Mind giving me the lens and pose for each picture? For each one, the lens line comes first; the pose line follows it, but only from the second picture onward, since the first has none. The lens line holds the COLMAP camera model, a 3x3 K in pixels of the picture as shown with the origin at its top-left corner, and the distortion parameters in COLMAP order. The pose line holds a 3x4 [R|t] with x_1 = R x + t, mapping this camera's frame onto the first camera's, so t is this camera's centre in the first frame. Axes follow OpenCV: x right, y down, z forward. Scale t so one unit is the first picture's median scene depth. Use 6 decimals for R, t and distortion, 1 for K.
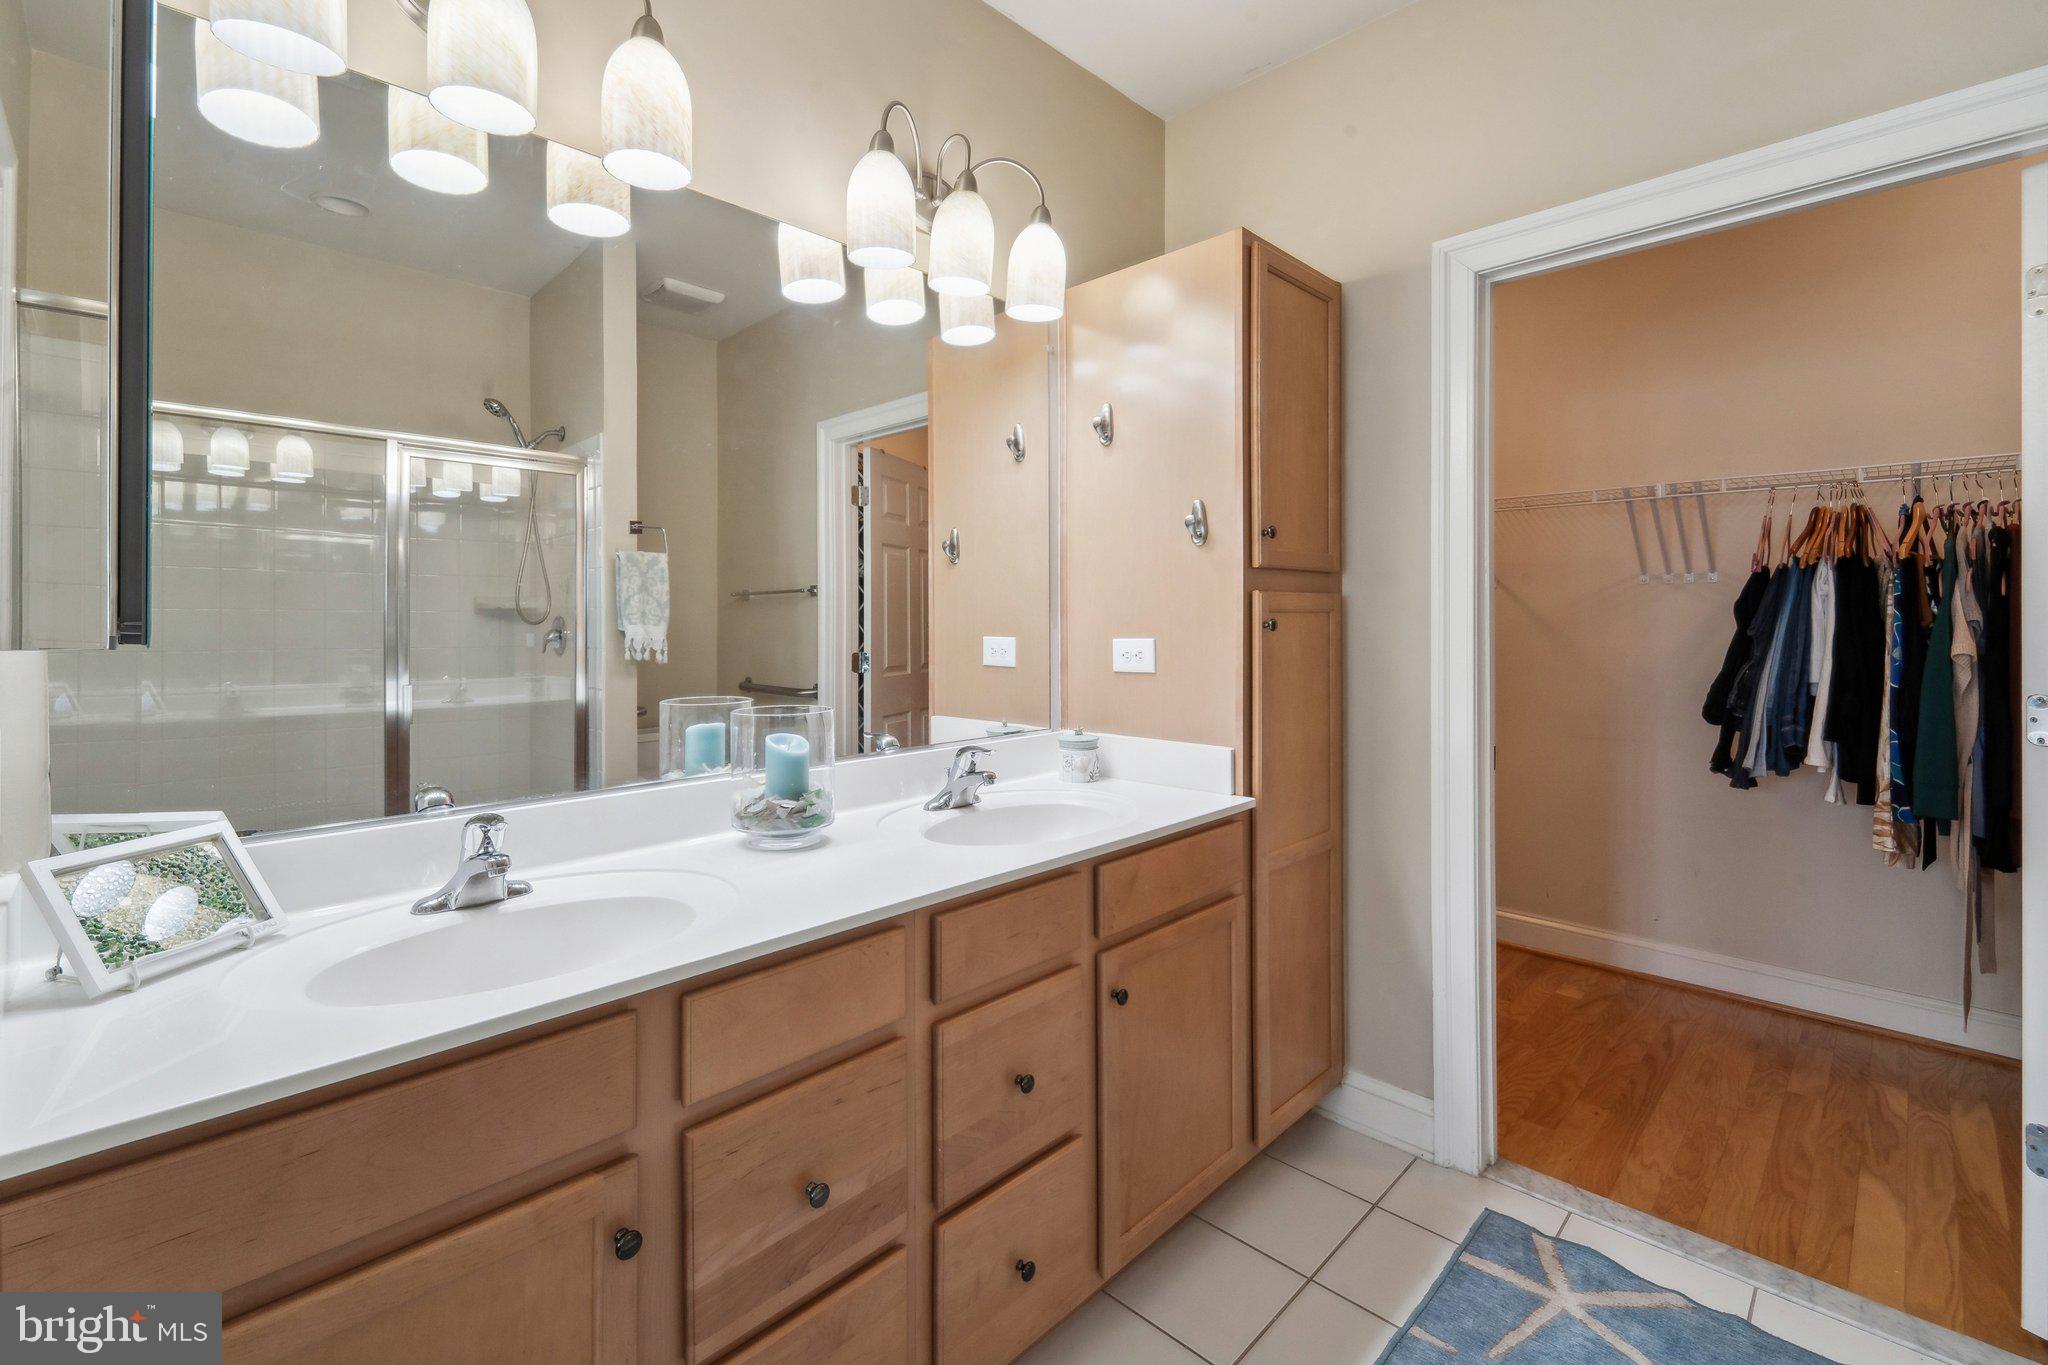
lens RADIAL K [[890.1, 0, 997.5], [0, 890.1, 612.9], [0, 0, 1]] dist [0.000974, -0.001001]
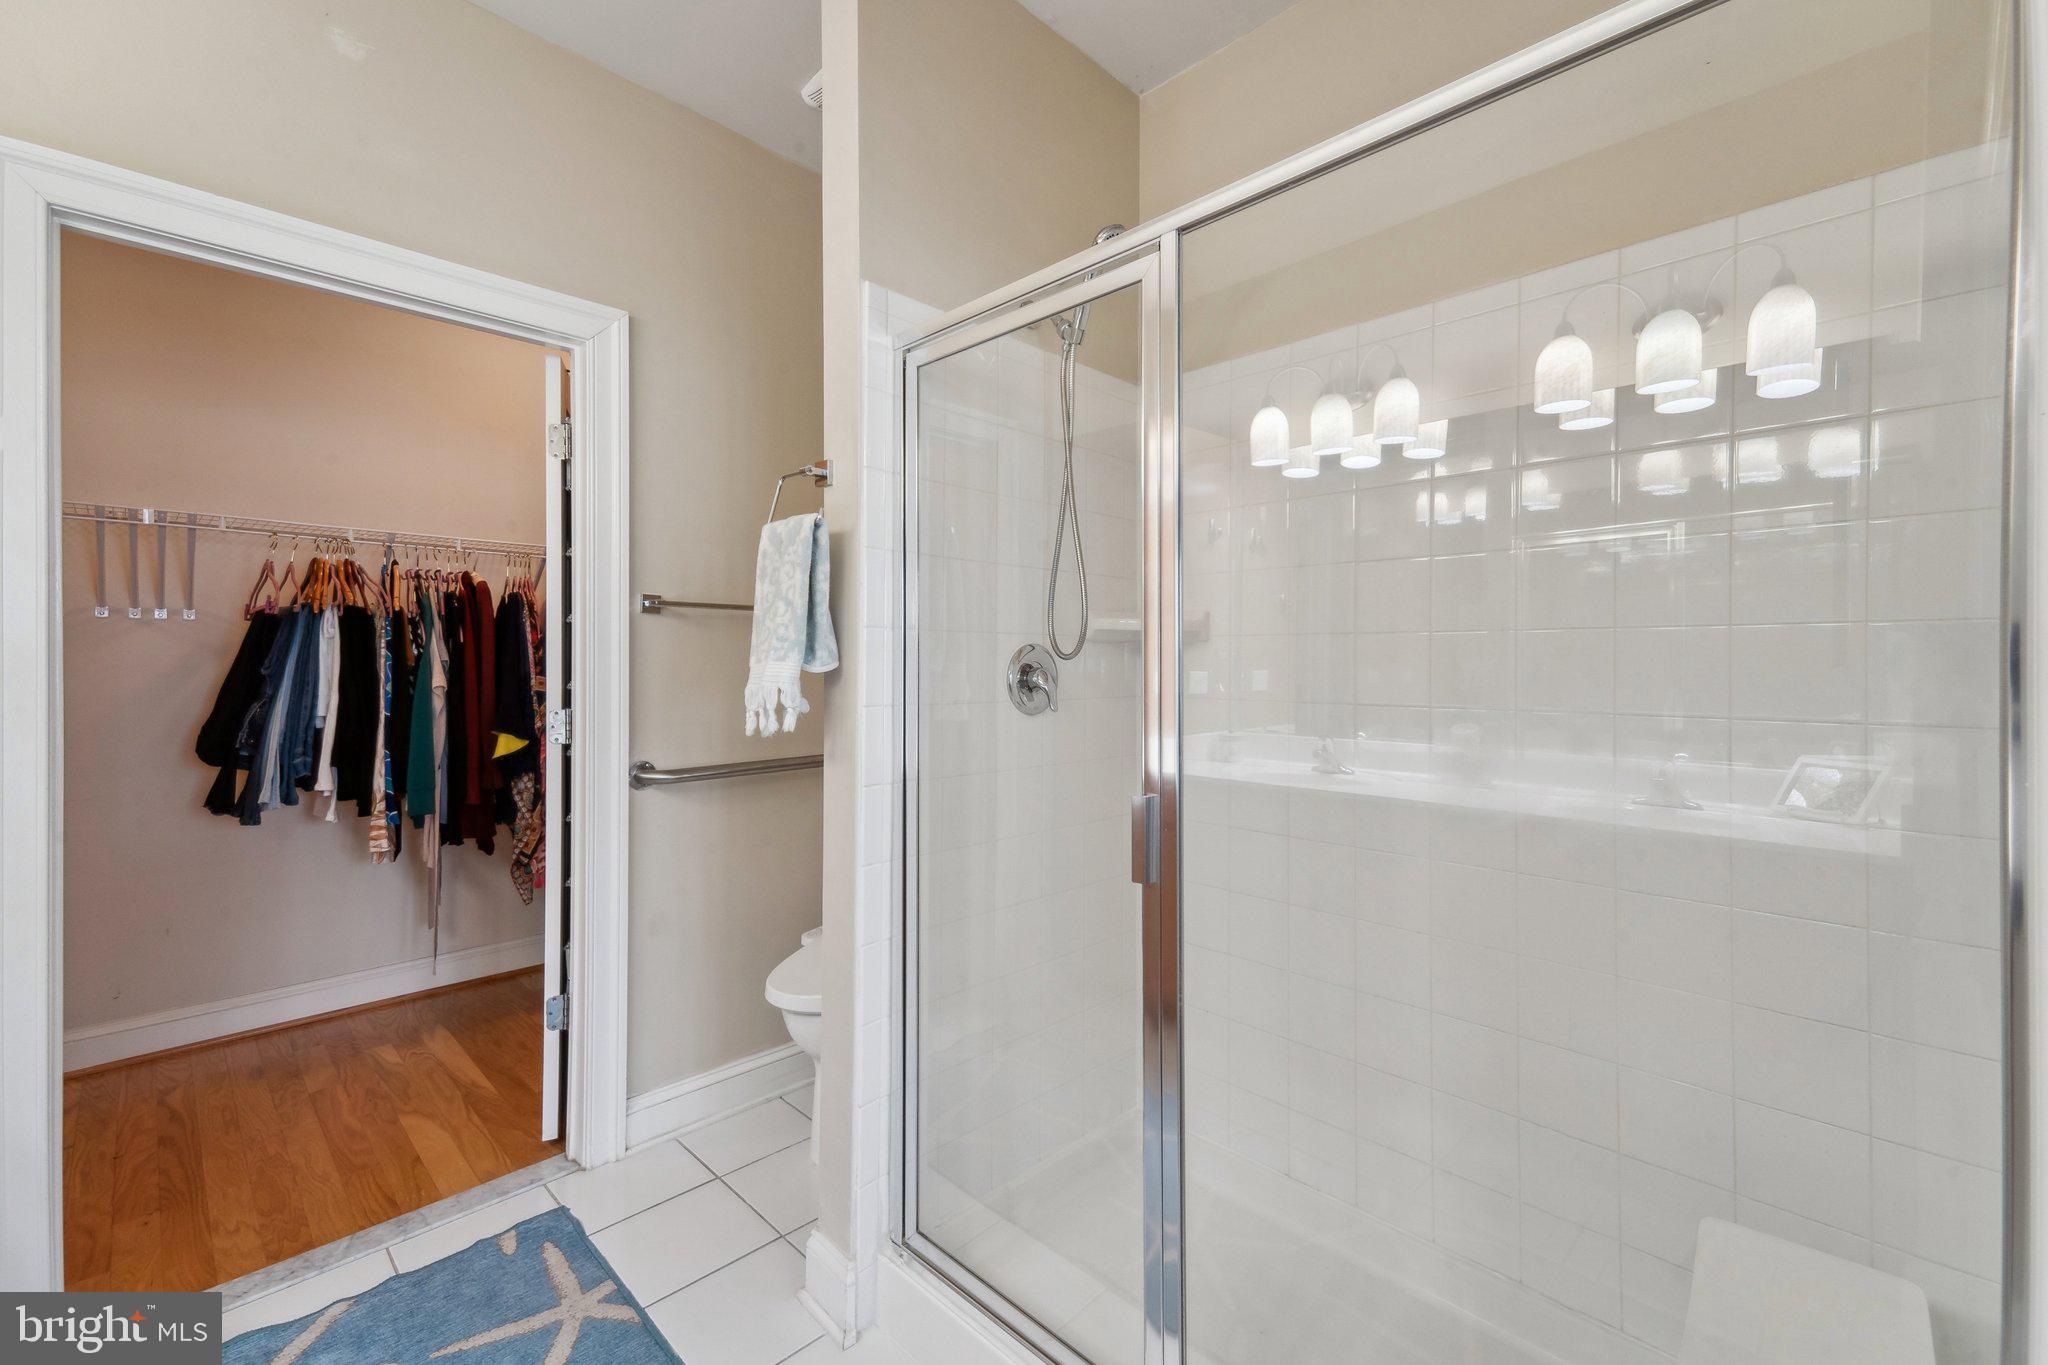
lens RADIAL K [[874.7, 0, 1020.0], [0, 874.7, 651.6], [0, 0, 1]] dist [0.021399, -0.000413]
pose [[-0.012950, 0.011531, 0.999850, -0.225297], [-0.012589, 0.999852, -0.011694, -0.000042], [-0.999837, -0.012739, -0.012803, 0.158961]]
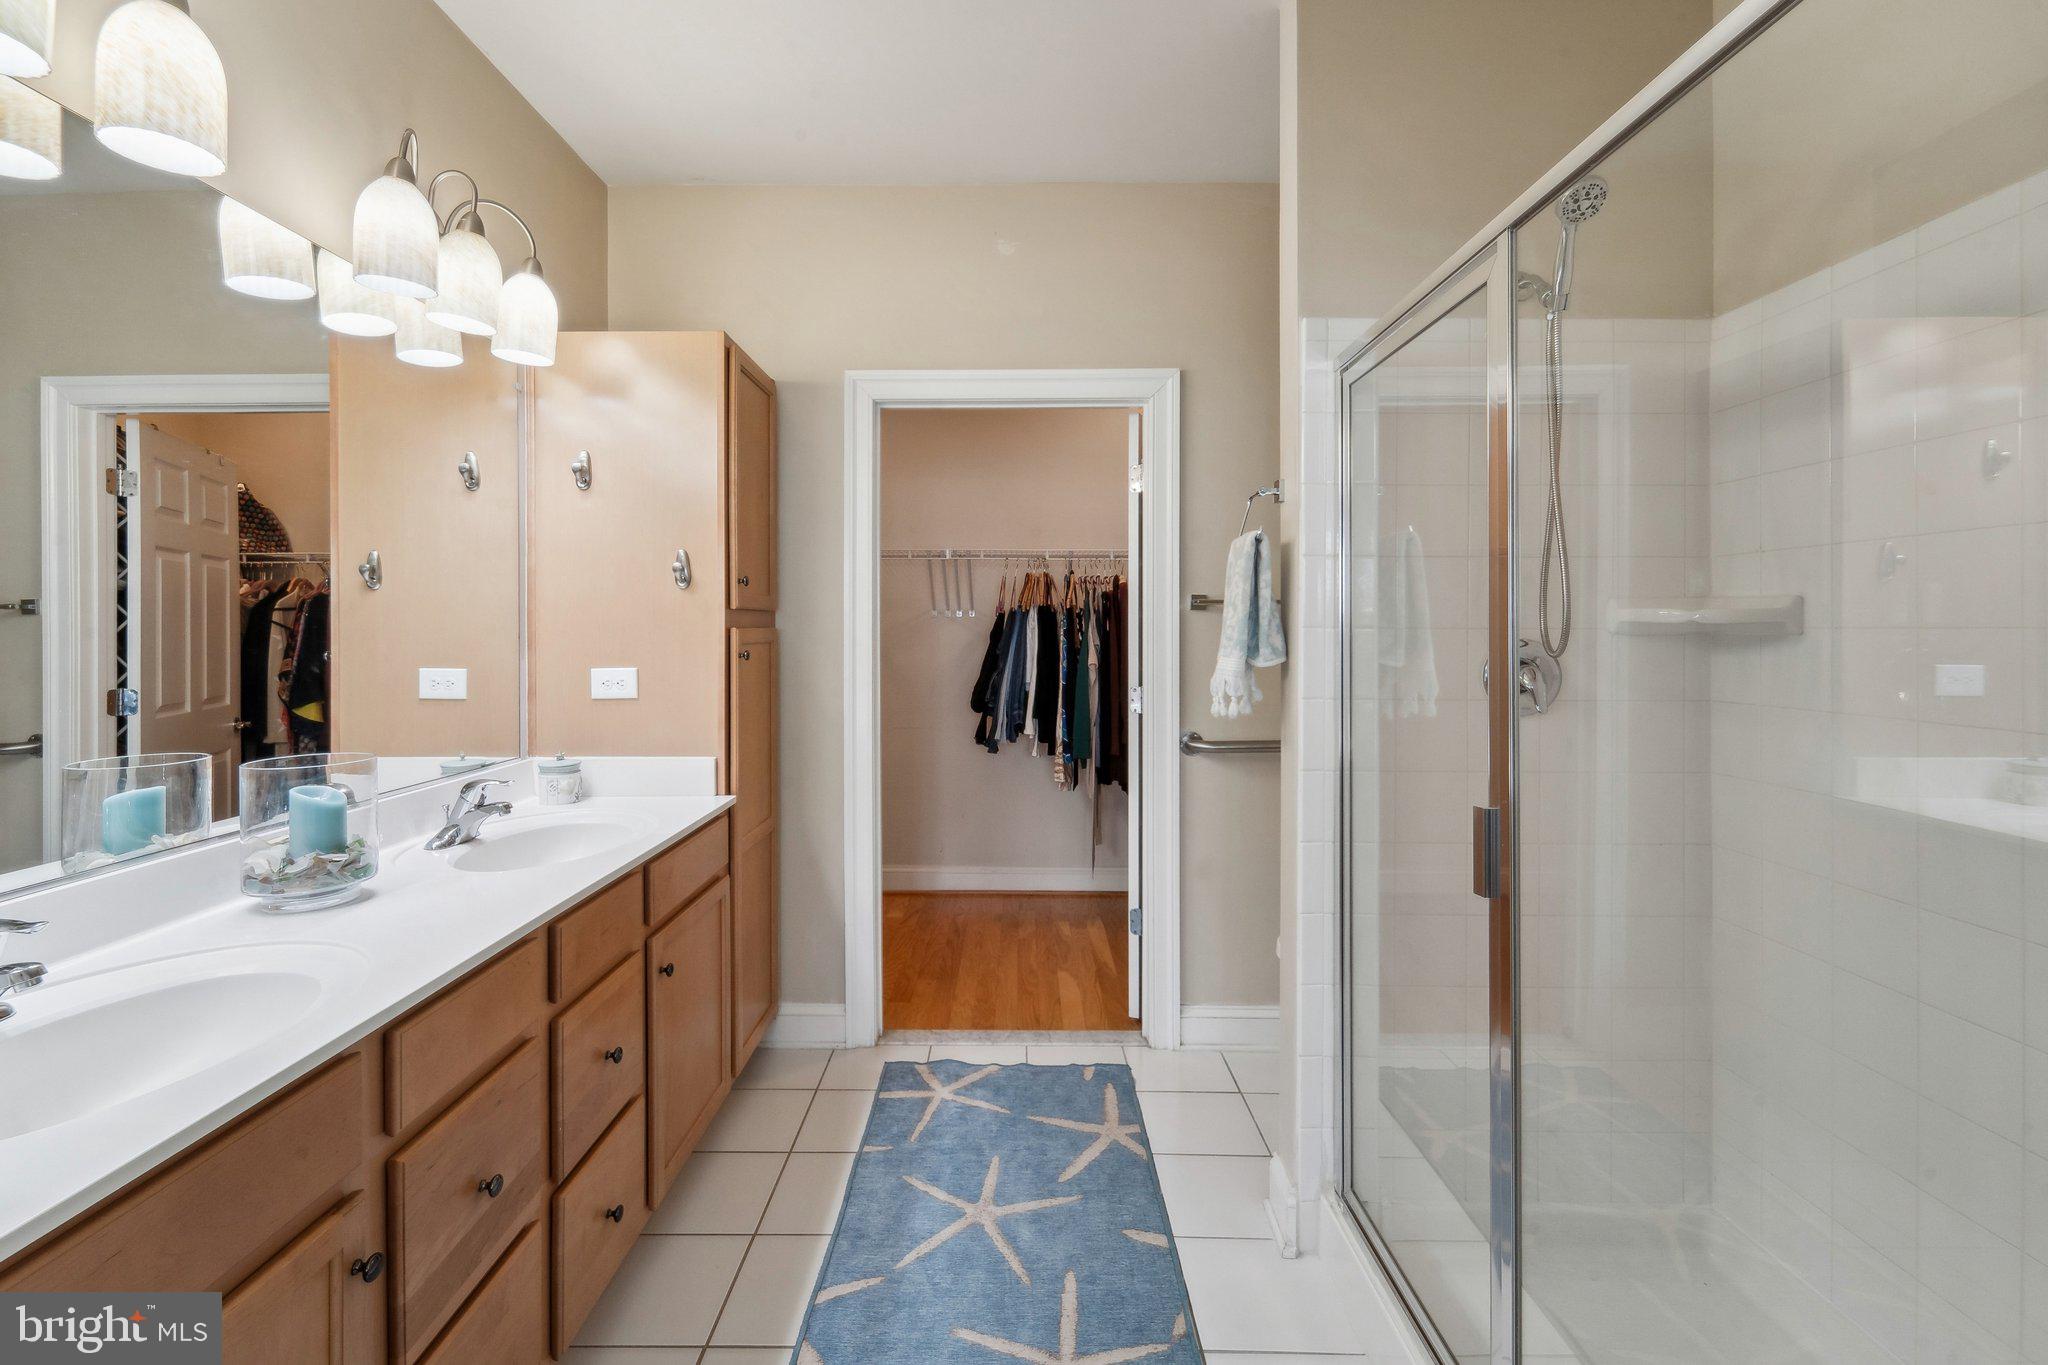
lens RADIAL K [[890.1, 0, 997.5], [0, 890.1, 612.9], [0, 0, 1]] dist [0.000974, -0.001001]
pose [[0.714885, 0.015259, 0.699075, -0.278642], [-0.008047, 0.999875, -0.013595, -0.028573], [-0.699196, 0.004093, 0.714919, -0.126039]]
